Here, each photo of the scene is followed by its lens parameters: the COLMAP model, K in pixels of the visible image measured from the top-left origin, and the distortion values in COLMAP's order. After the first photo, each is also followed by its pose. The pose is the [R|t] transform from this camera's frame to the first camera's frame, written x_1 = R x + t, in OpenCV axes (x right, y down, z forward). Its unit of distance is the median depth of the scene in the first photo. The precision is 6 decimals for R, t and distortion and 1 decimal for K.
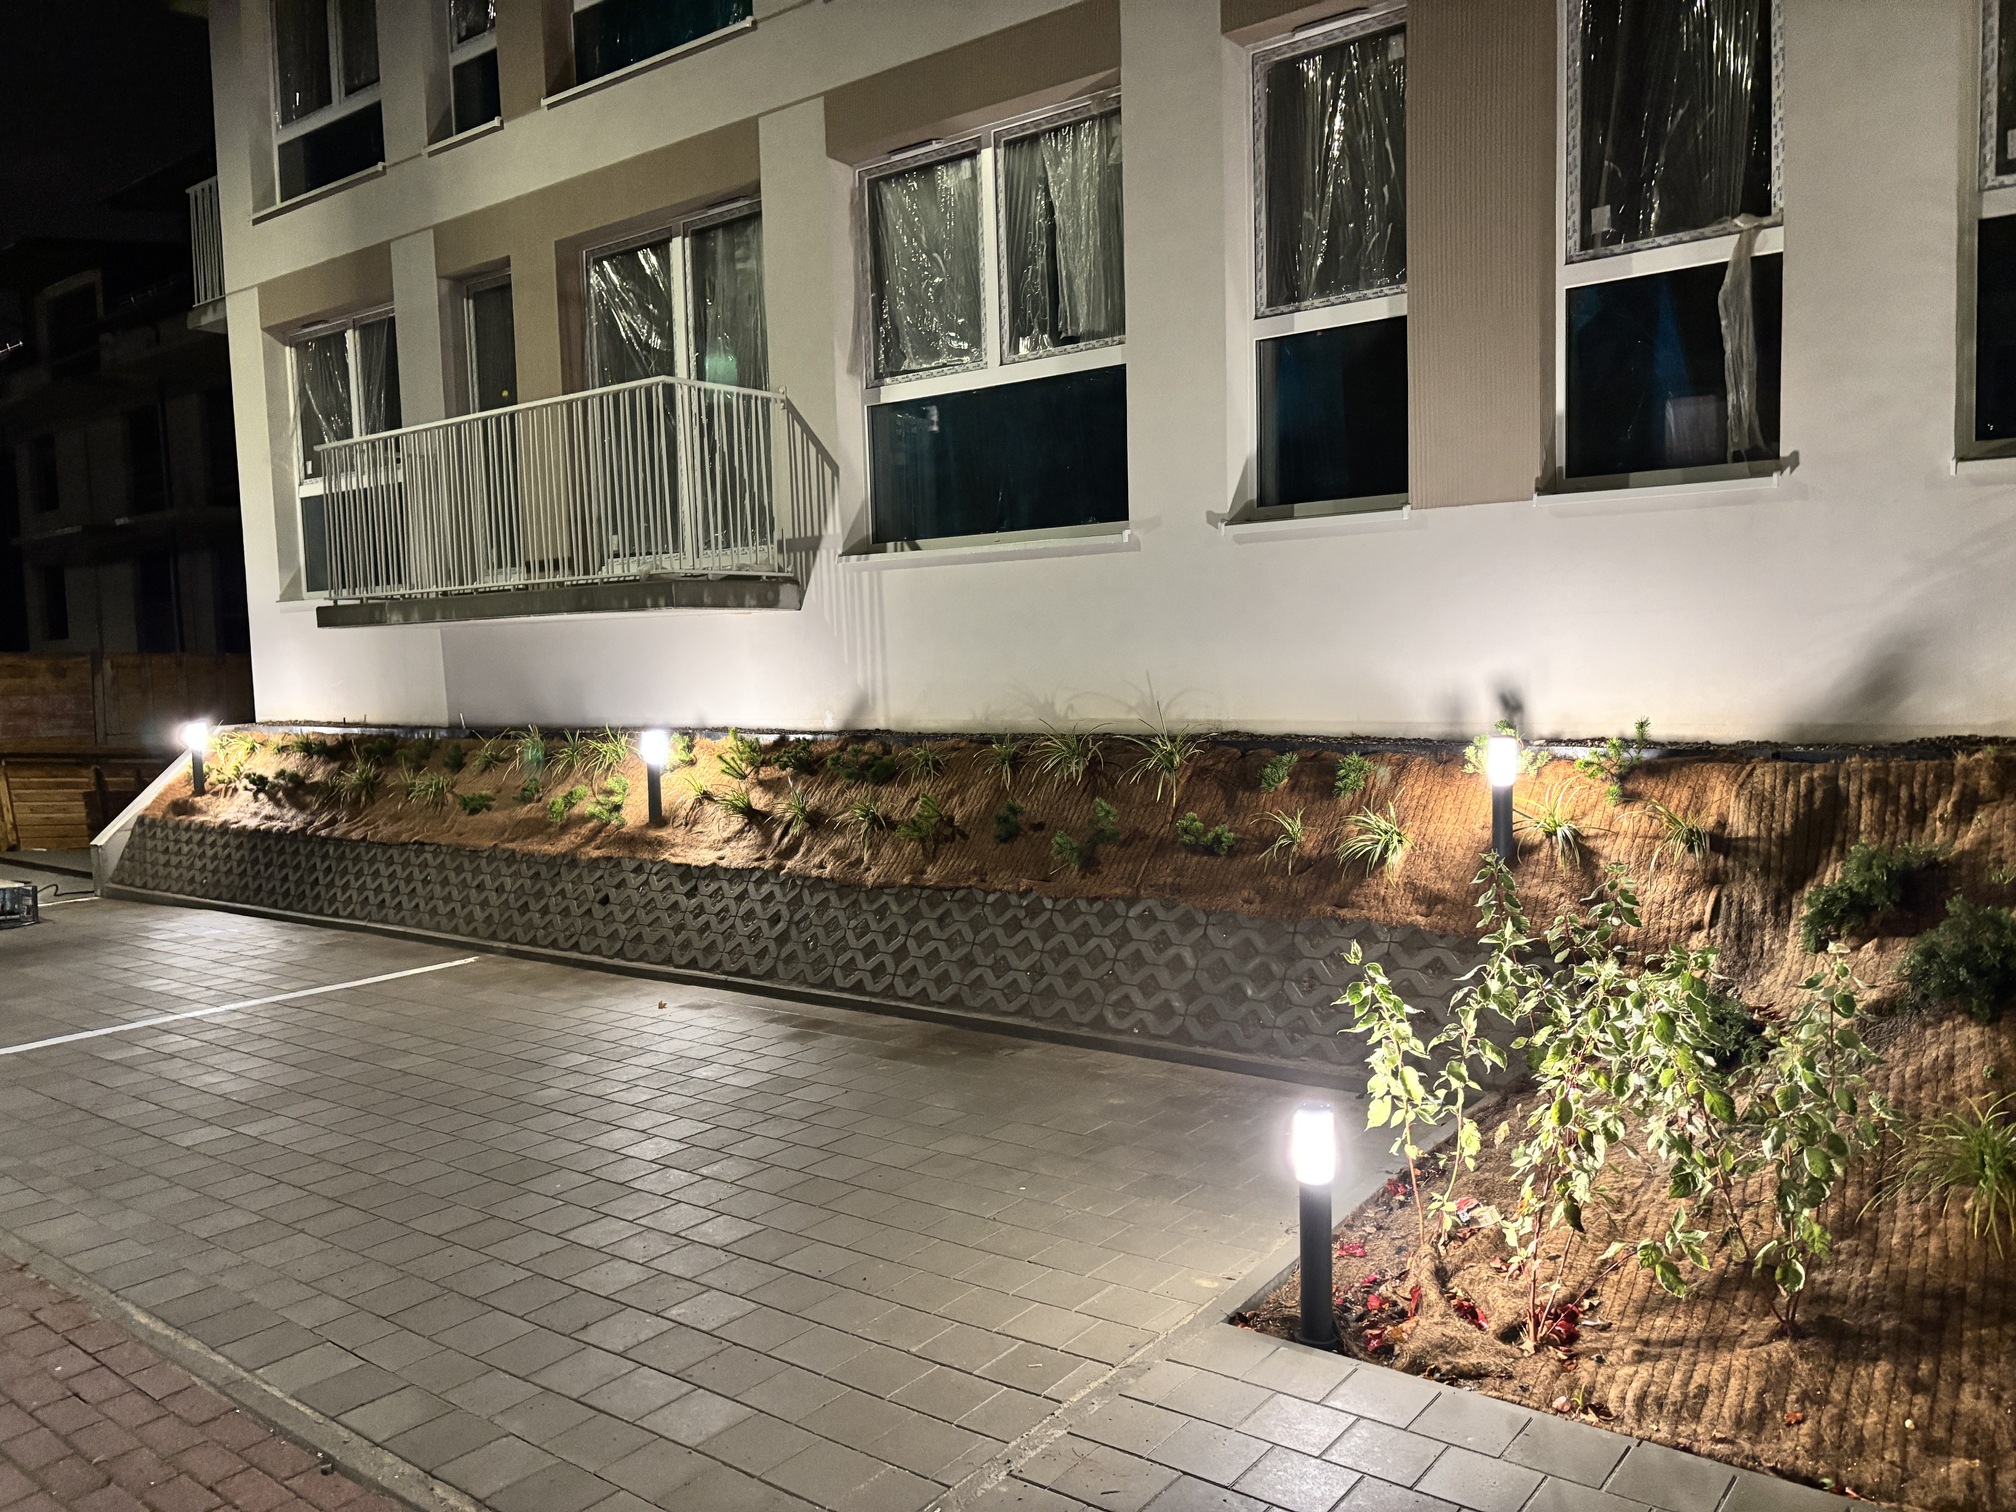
lens RADIAL K [[1525.7, 0, 1016.0], [0, 1525.7, 759.0], [0, 0, 1]] dist [0.025815, -0.016563]
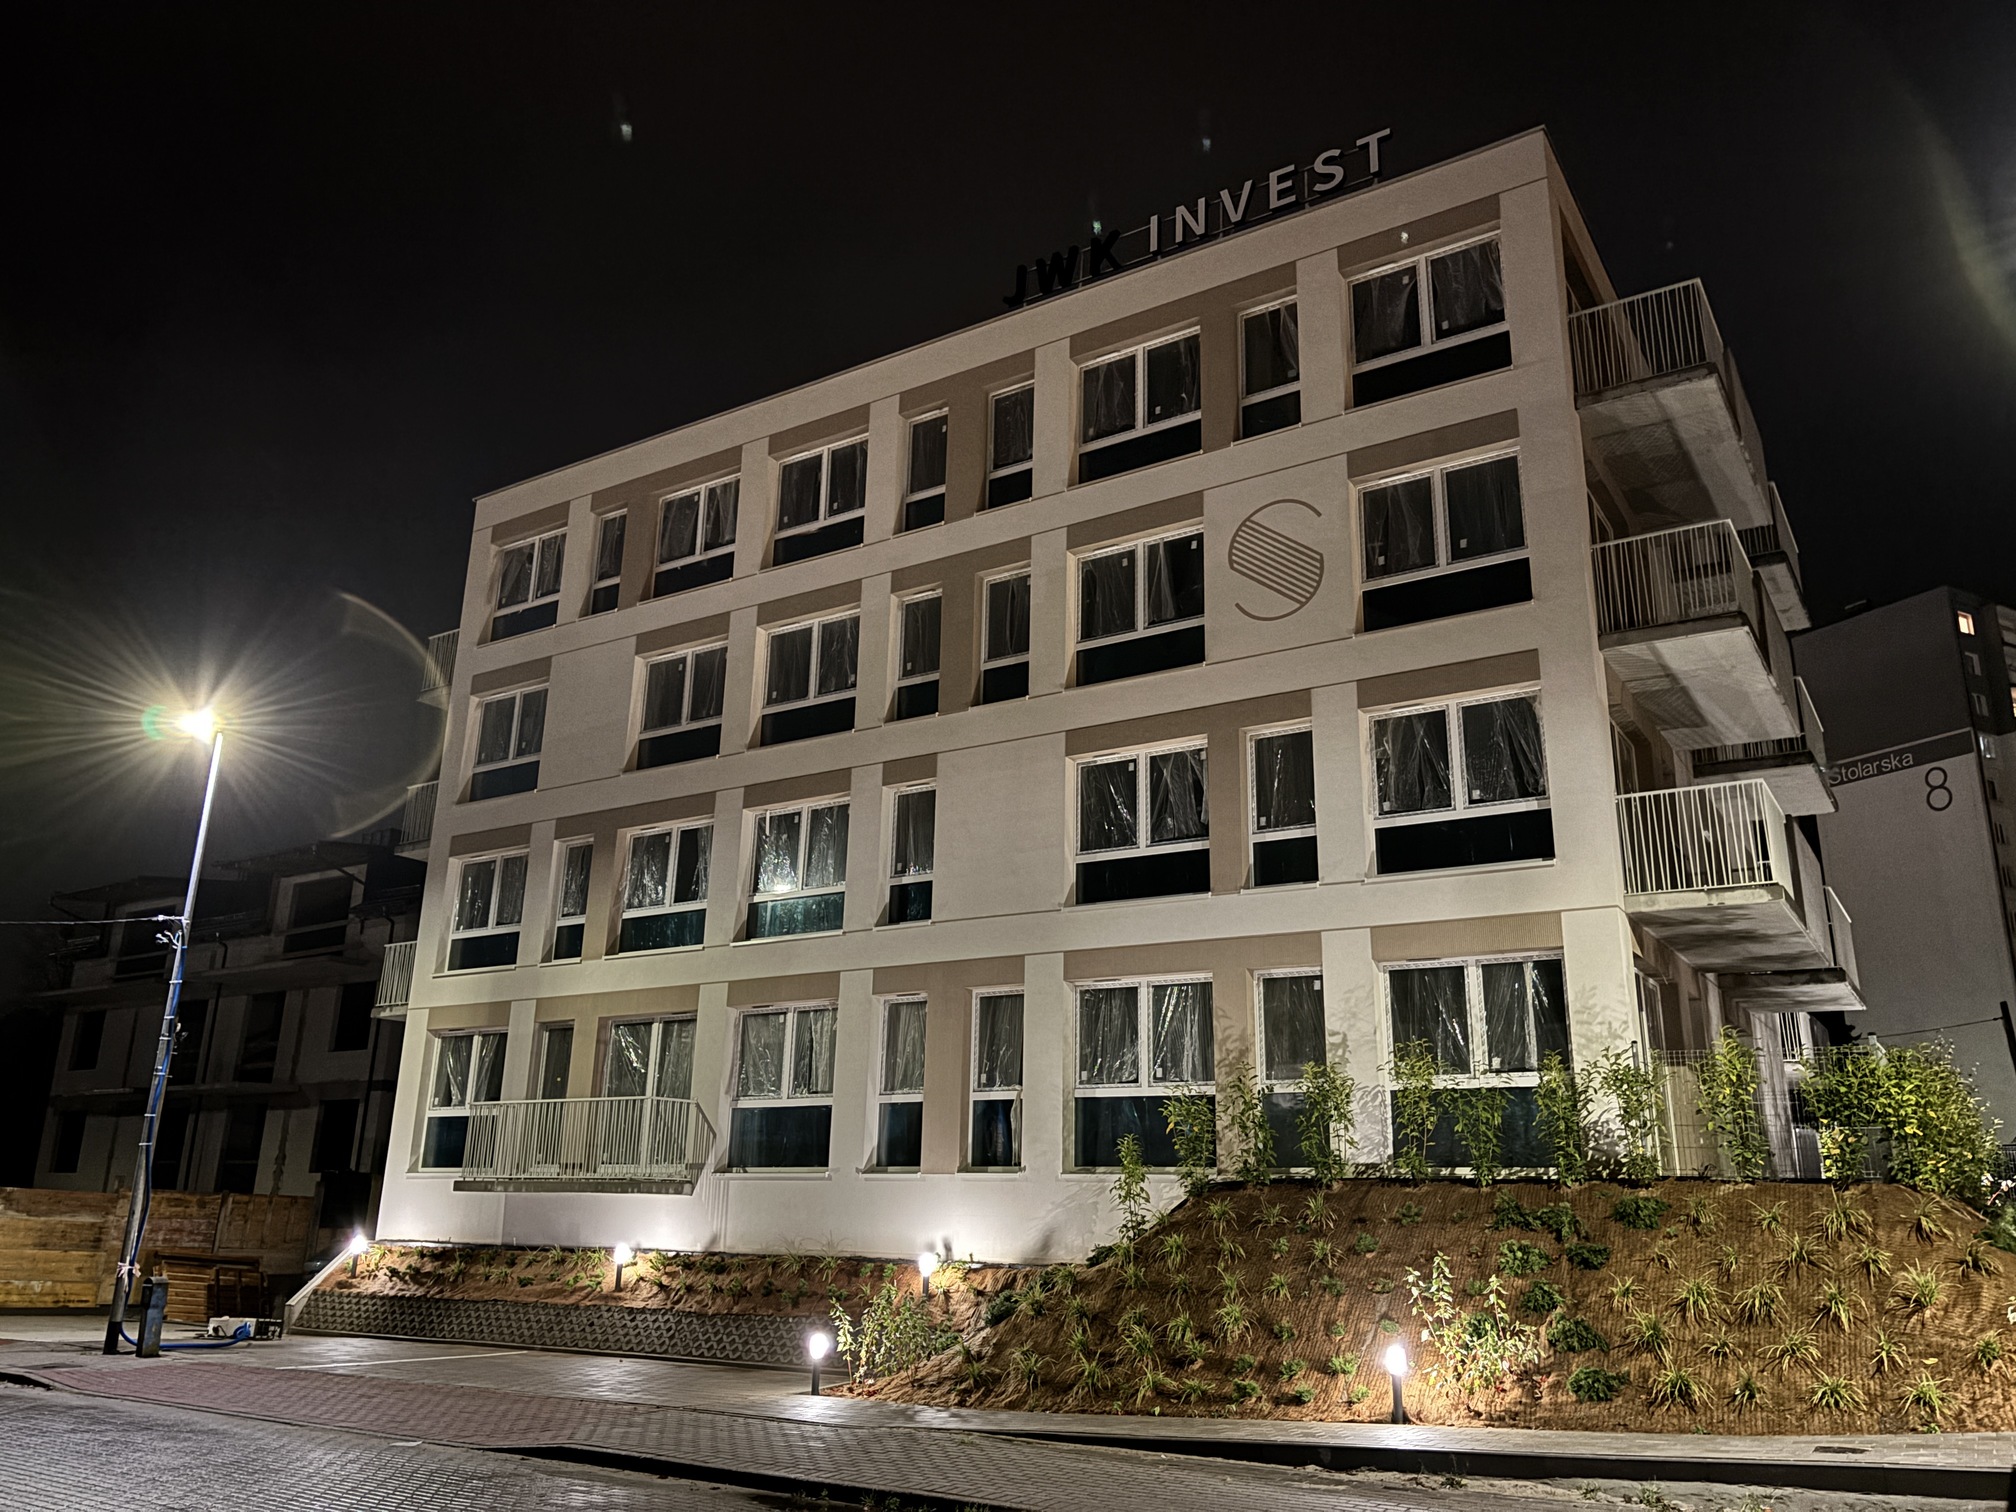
lens RADIAL K [[1525.7, 0, 1013.2], [0, 1525.7, 734.9], [0, 0, 1]] dist [0.025815, -0.016563]
pose [[0.994547, 0.075096, 0.072366, 0.125371], [-0.042955, 0.927272, -0.371915, 0.098914], [-0.095032, 0.366779, 0.925442, -1.485691]]
